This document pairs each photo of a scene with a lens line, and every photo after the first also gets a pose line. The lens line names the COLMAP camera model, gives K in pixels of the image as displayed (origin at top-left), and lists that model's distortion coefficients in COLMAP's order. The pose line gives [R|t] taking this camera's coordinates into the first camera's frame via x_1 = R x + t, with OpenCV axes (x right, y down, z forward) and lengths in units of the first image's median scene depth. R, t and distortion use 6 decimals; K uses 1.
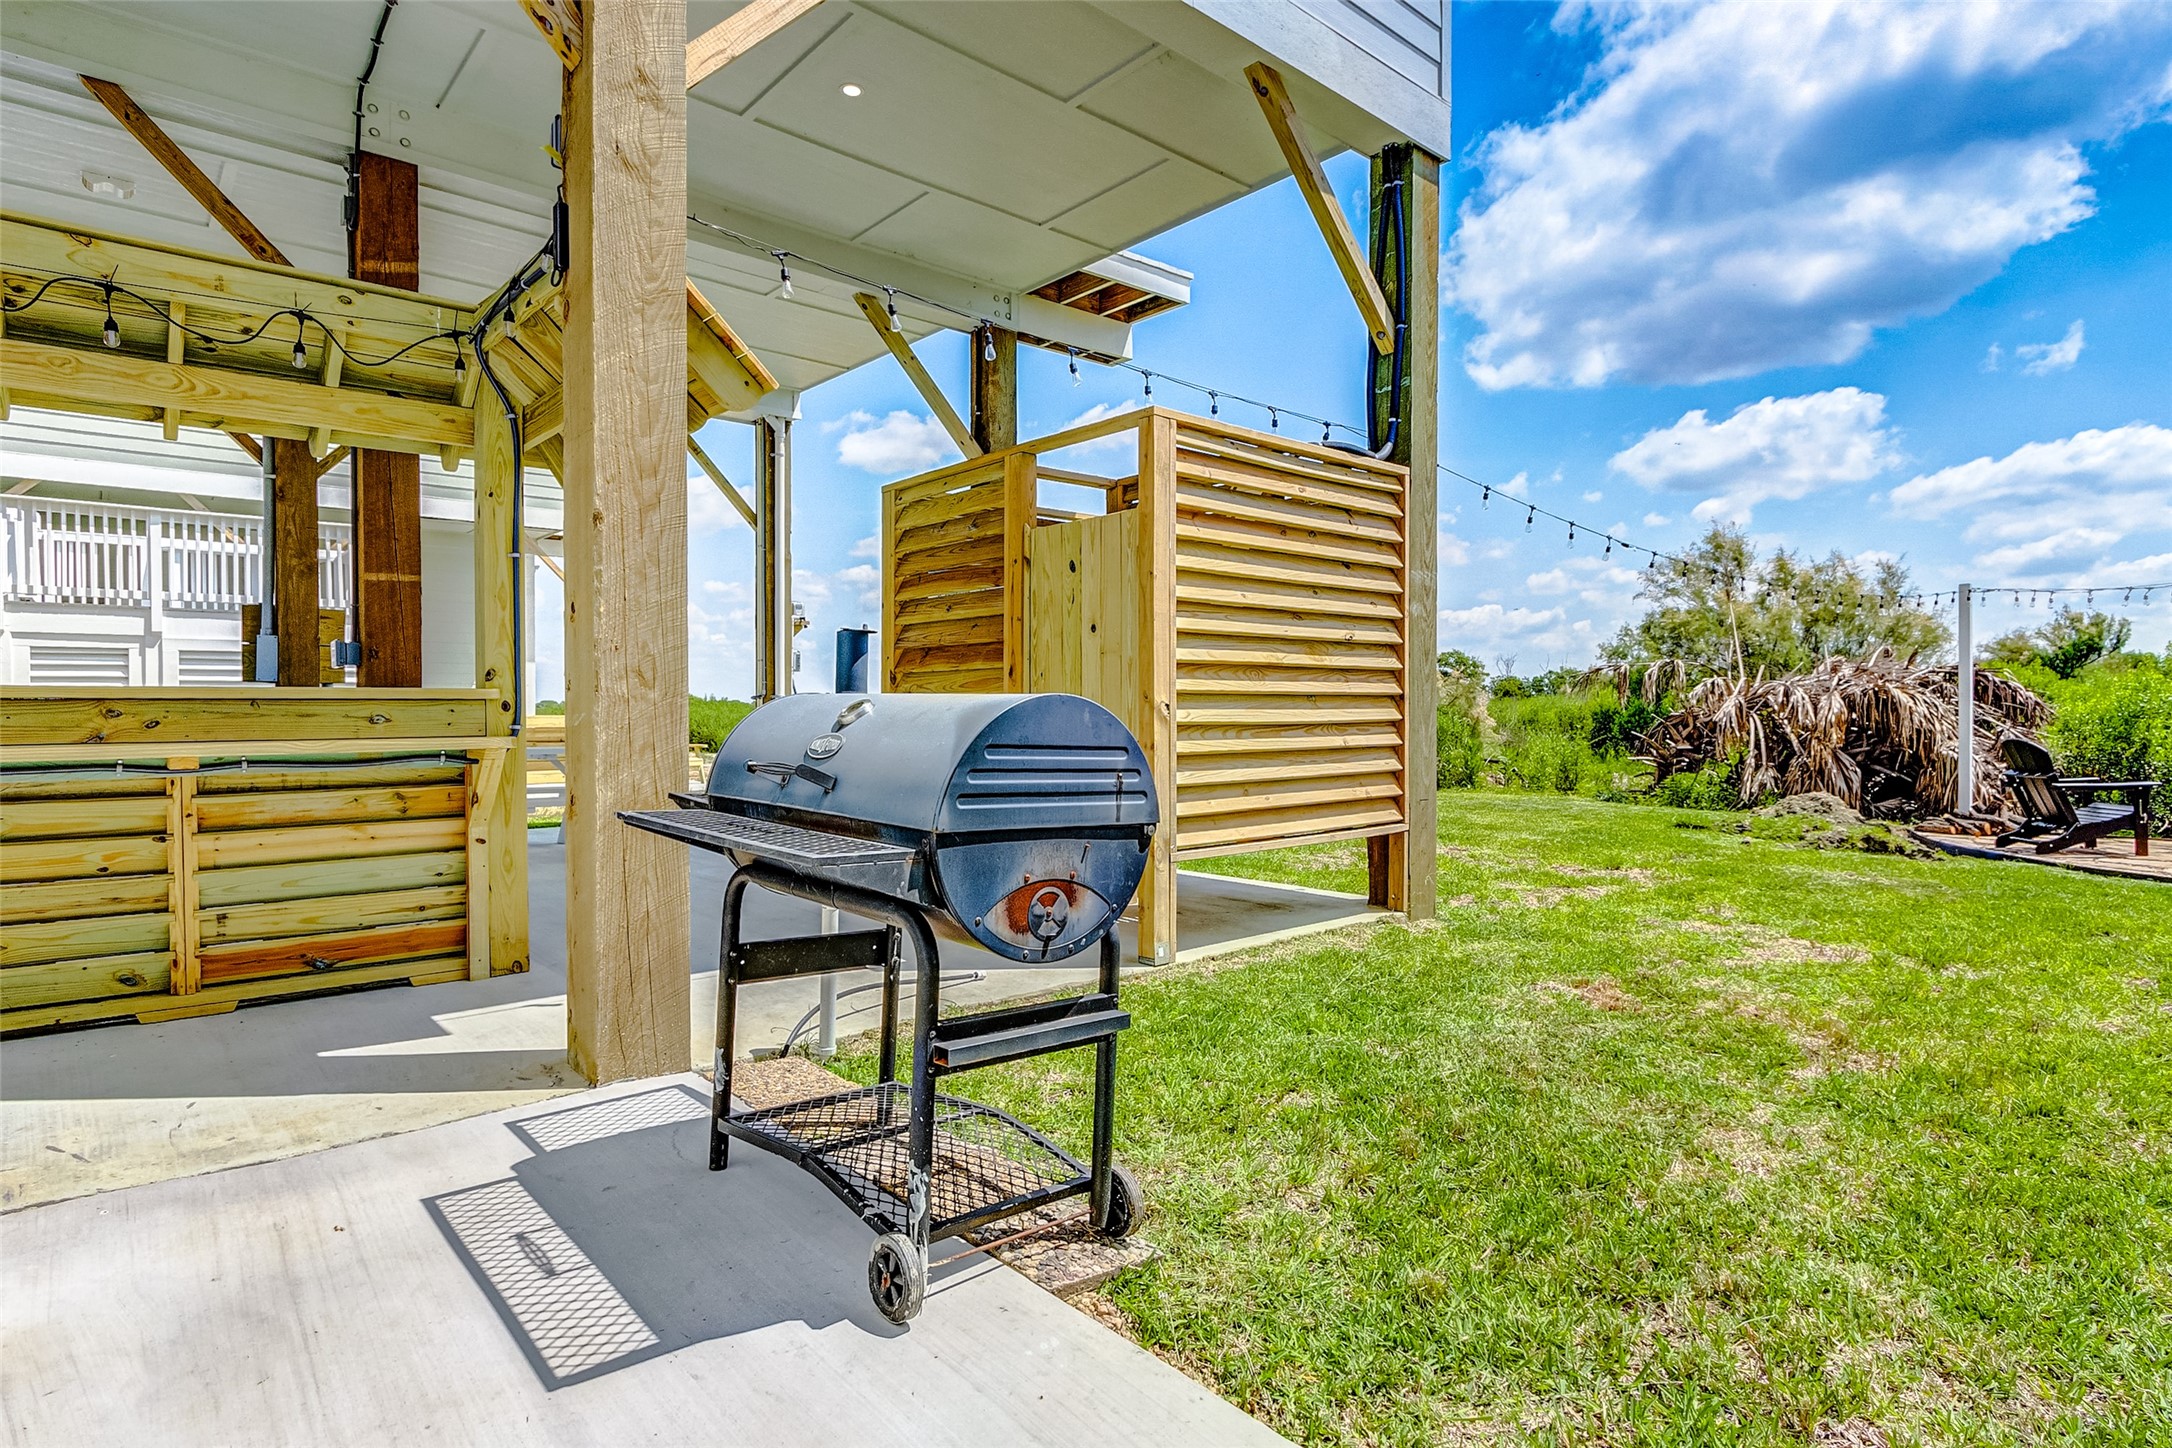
lens RADIAL K [[1132.9, 0, 1084.5], [0, 1132.9, 725.2], [0, 0, 1]] dist [0.005600, 0.000966]
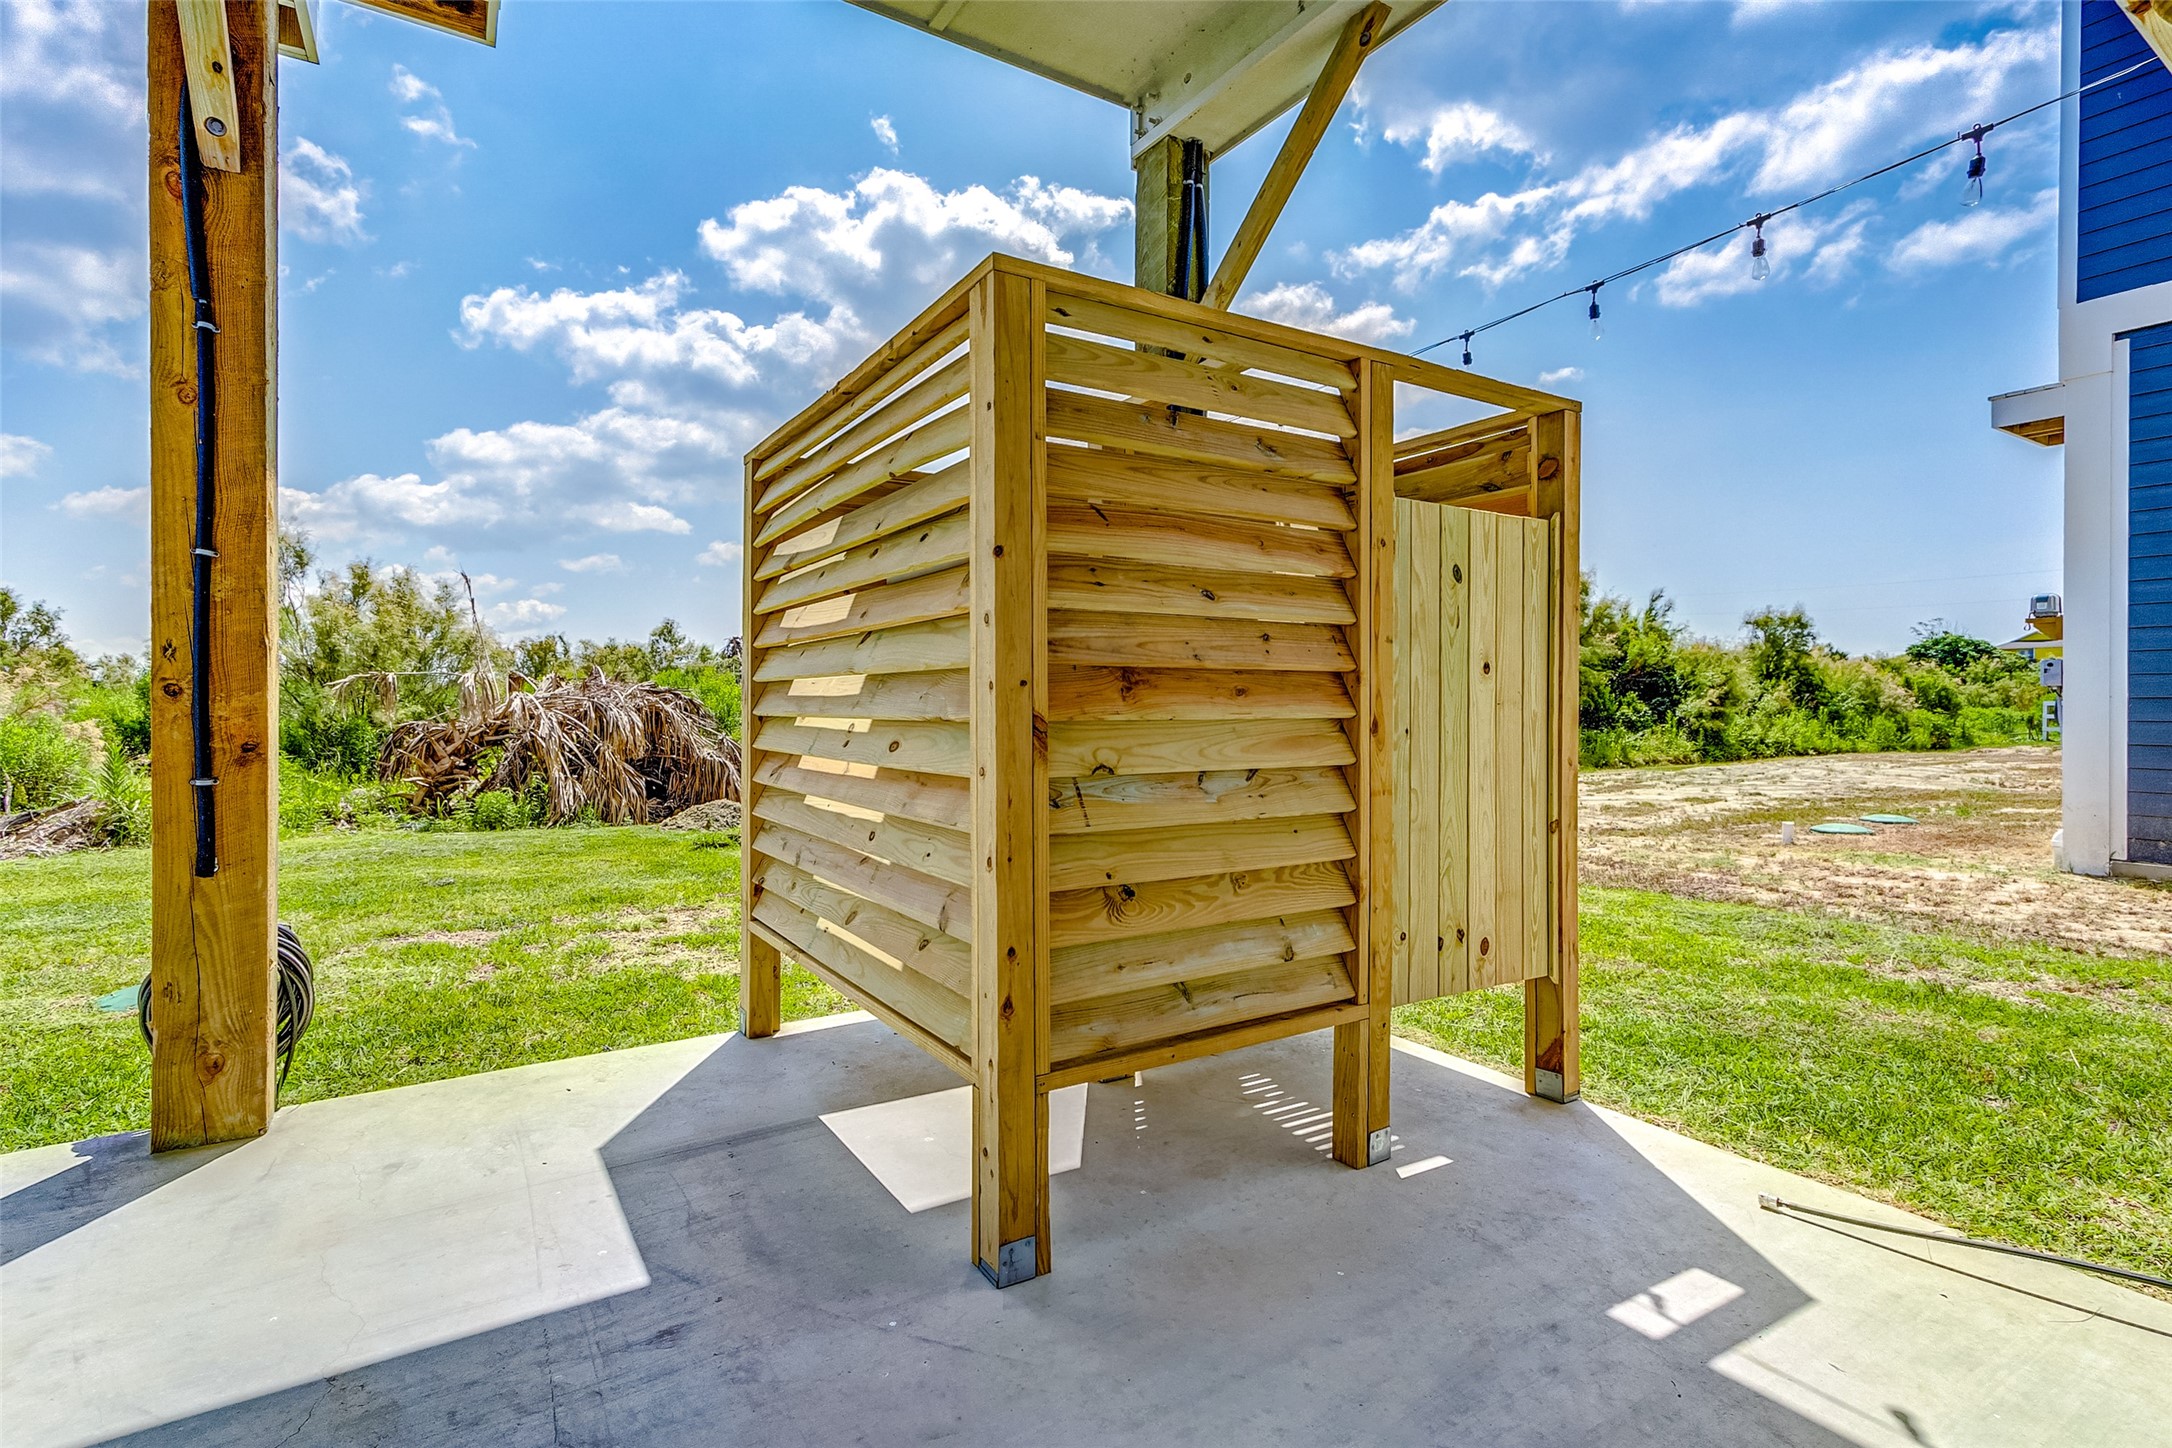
lens RADIAL K [[1016.8, 0, 1081.6], [0, 1016.8, 711.5], [0, 0, 1]] dist [0.004094, -0.001048]
pose [[0.165972, -0.003855, 0.986123, -0.249473], [0.009283, 0.999954, 0.002347, -0.023587], [-0.986087, 0.008764, 0.166000, 0.431646]]
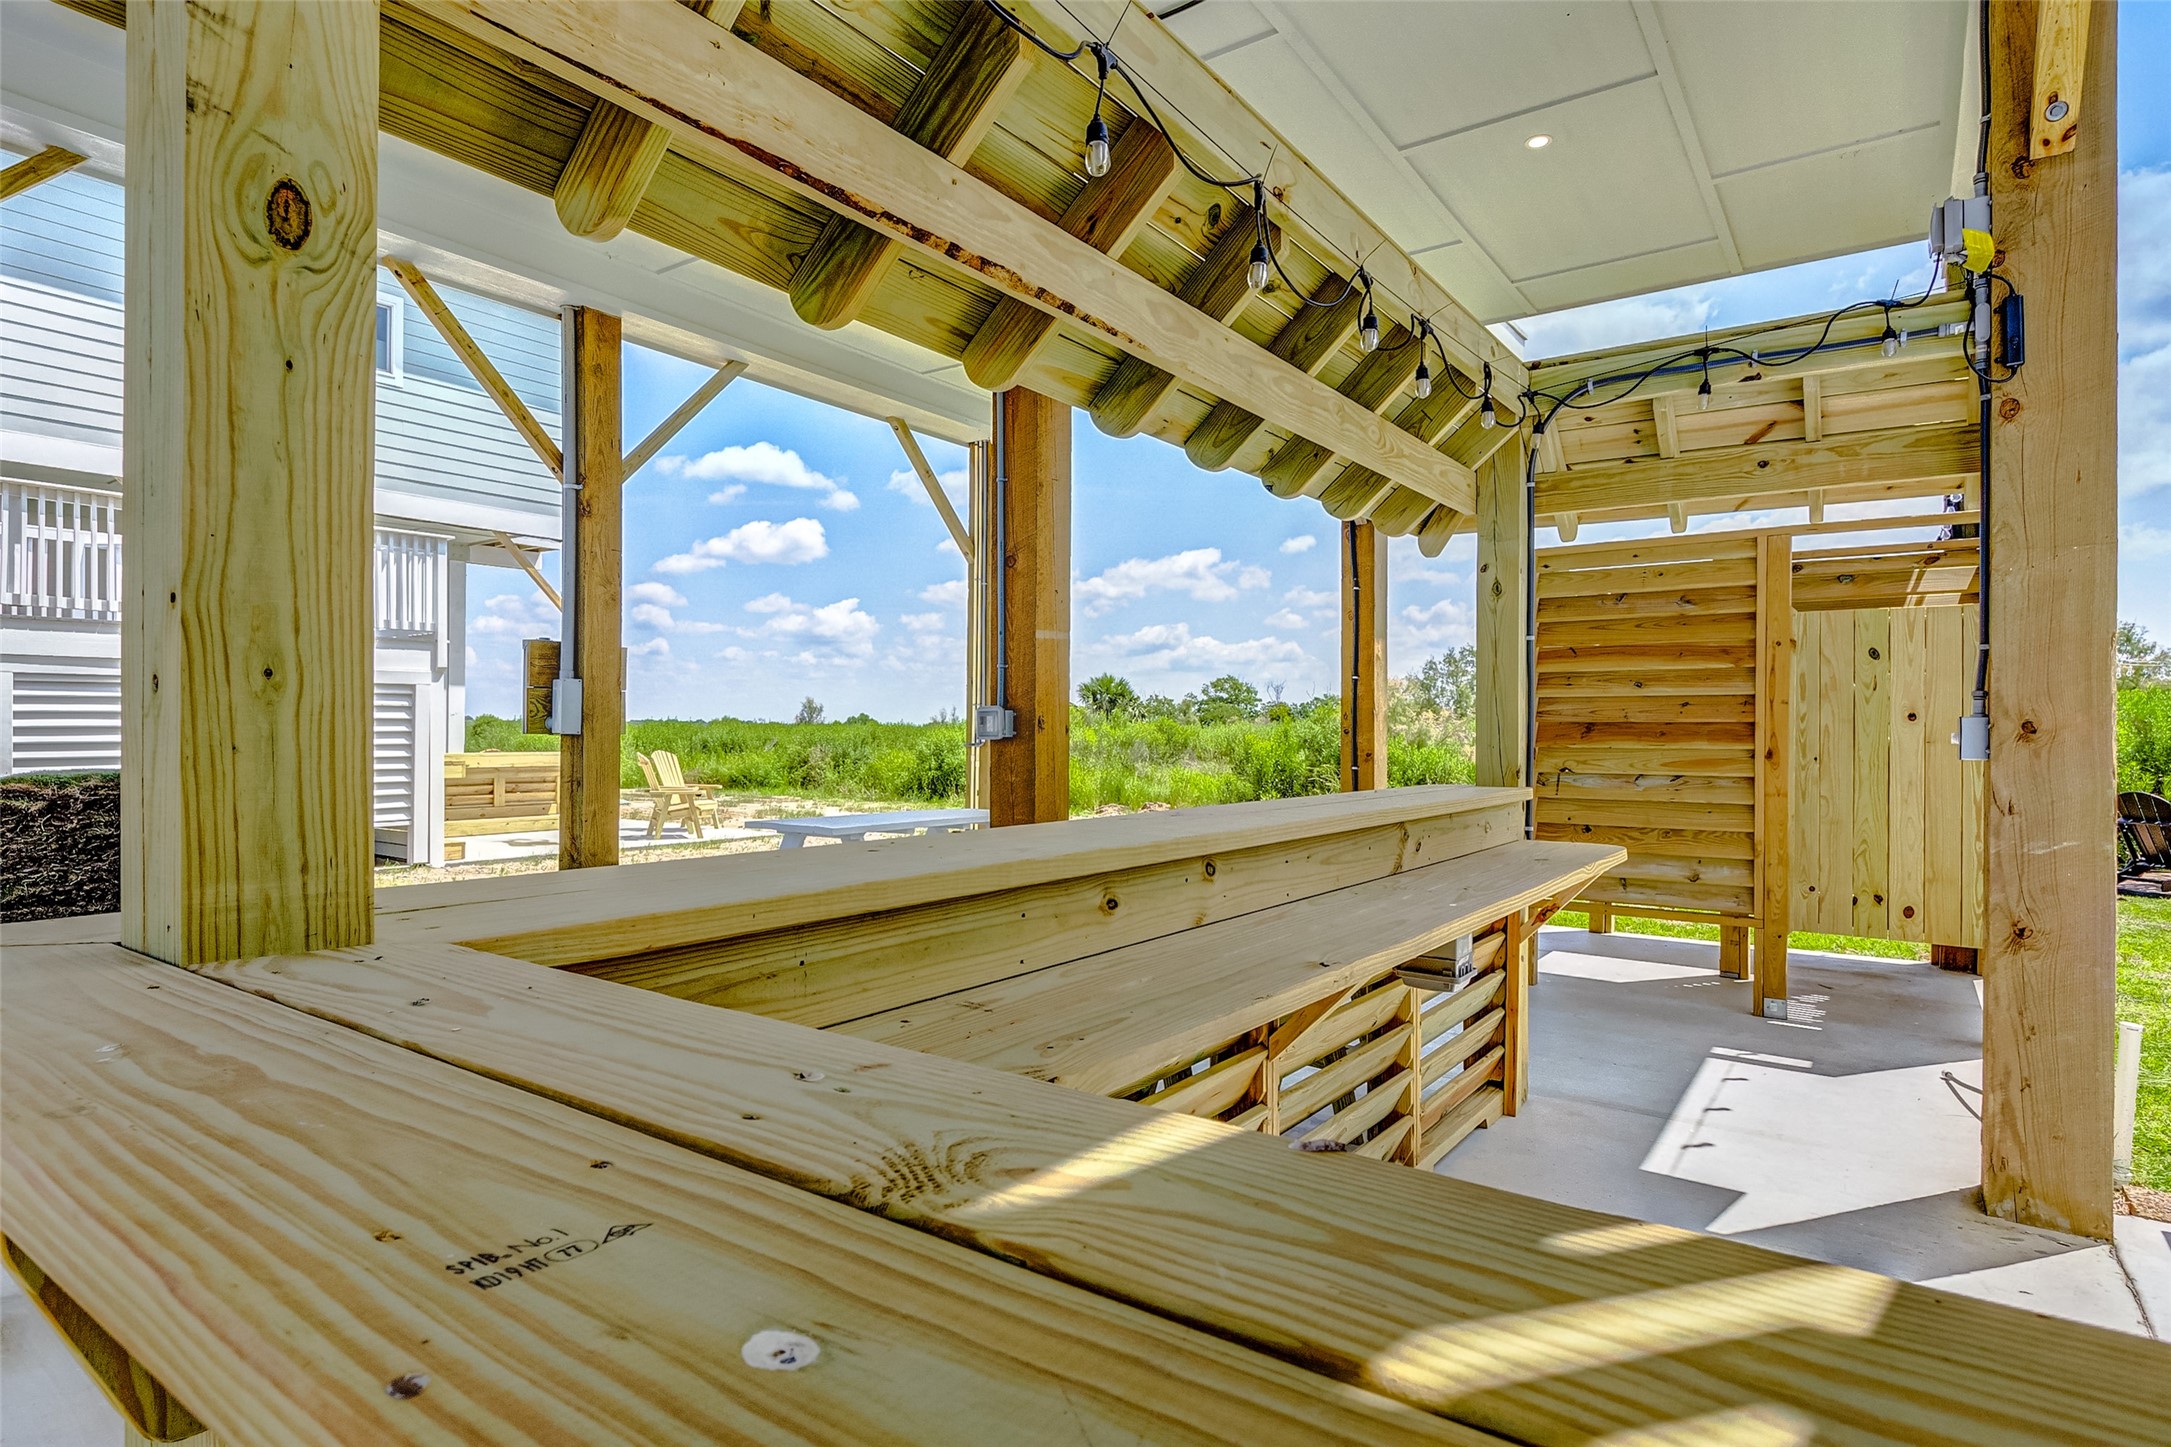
lens RADIAL K [[1152.4, 0, 1081.3], [0, 1152.4, 735.6], [0, 0, 1]] dist [-0.004129, -0.000855]
pose [[0.973973, 0.007128, 0.226550, -0.356030], [-0.005428, 0.999952, -0.008127, -0.021396], [-0.226597, 0.006686, 0.973966, 0.064534]]
